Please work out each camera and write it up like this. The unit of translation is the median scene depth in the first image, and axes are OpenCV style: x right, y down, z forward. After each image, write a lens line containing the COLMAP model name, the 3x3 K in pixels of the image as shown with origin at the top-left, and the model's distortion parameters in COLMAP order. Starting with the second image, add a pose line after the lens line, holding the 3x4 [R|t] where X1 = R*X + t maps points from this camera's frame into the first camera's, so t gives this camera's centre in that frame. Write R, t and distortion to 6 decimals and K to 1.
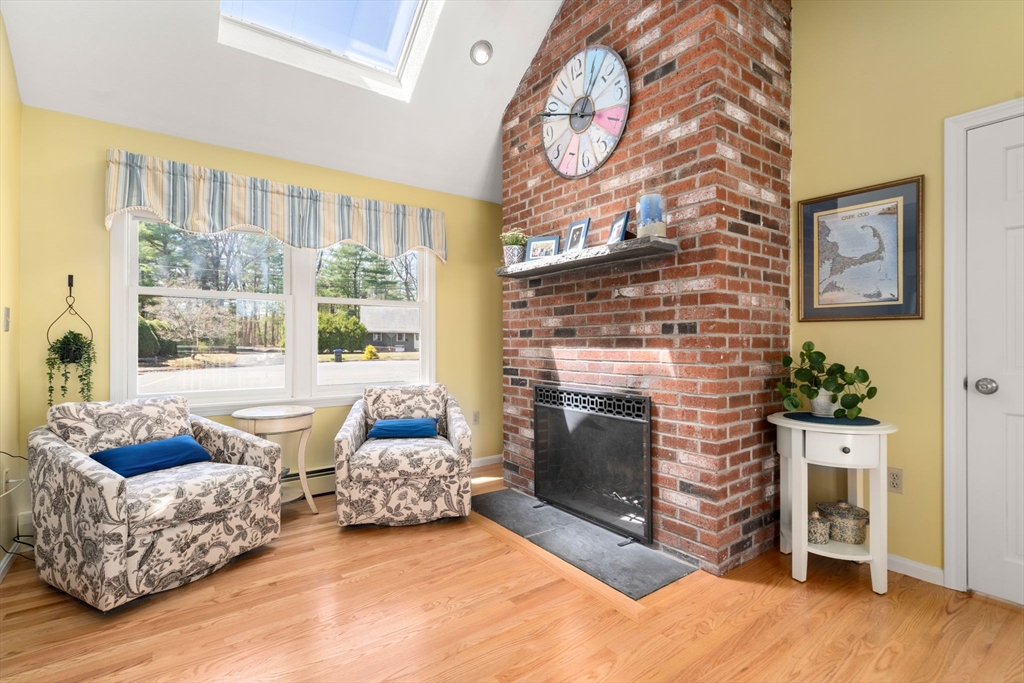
lens RADIAL K [[471.8, 0, 520.8], [0, 471.8, 339.7], [0, 0, 1]] dist [-0.003969, 0.002276]
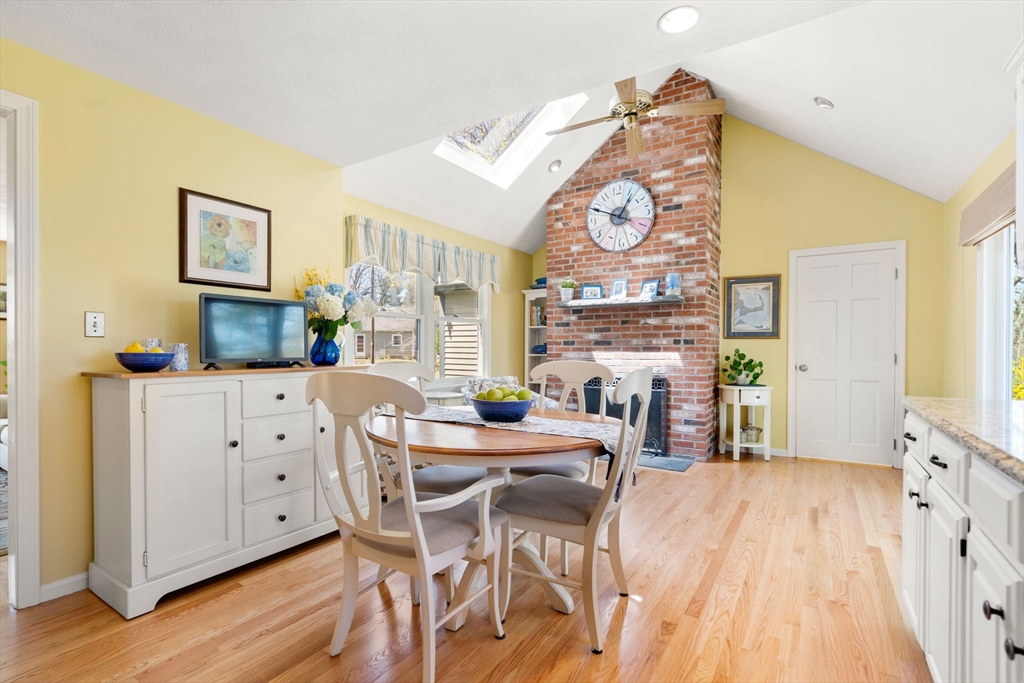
lens RADIAL K [[471.8, 0, 520.0], [0, 471.8, 349.0], [0, 0, 1]] dist [-0.003969, 0.002276]
pose [[0.931726, 0.000891, 0.363161, -0.955299], [-0.004038, 0.999961, 0.007907, -0.006916], [-0.363139, -0.008834, 0.931693, -0.547044]]
